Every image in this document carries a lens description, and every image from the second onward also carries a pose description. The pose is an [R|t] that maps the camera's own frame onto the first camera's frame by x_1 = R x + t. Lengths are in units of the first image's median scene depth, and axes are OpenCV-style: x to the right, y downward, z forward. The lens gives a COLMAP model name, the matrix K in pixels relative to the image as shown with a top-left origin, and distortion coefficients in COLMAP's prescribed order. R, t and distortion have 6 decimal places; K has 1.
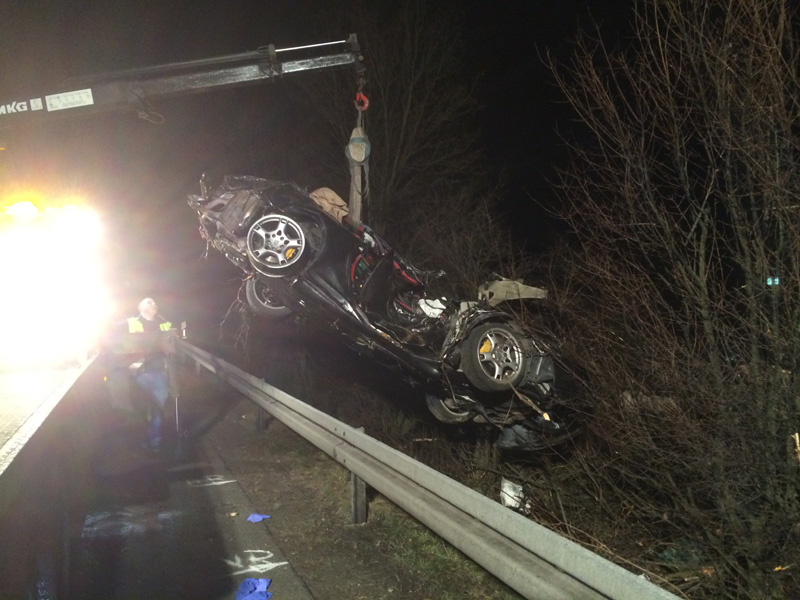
lens RADIAL K [[687.8, 0, 401.0], [0, 687.8, 299.4], [0, 0, 1]] dist [0.041914, -0.031514]
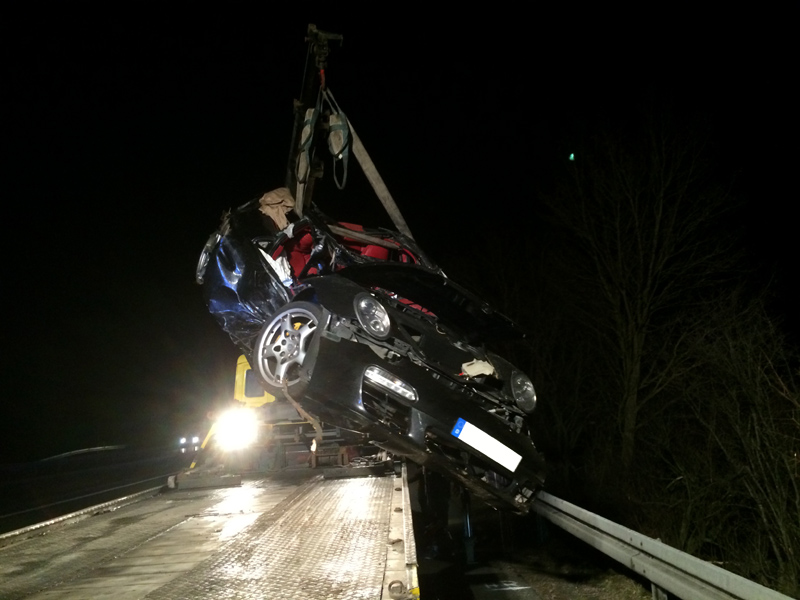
lens RADIAL K [[687.8, 0, 397.1], [0, 687.8, 302.9], [0, 0, 1]] dist [0.041914, -0.031514]
pose [[0.935467, -0.079028, -0.344465, -0.028015], [0.026110, 0.987468, -0.155642, -0.009073], [0.352448, 0.136604, 0.925808, -0.114612]]
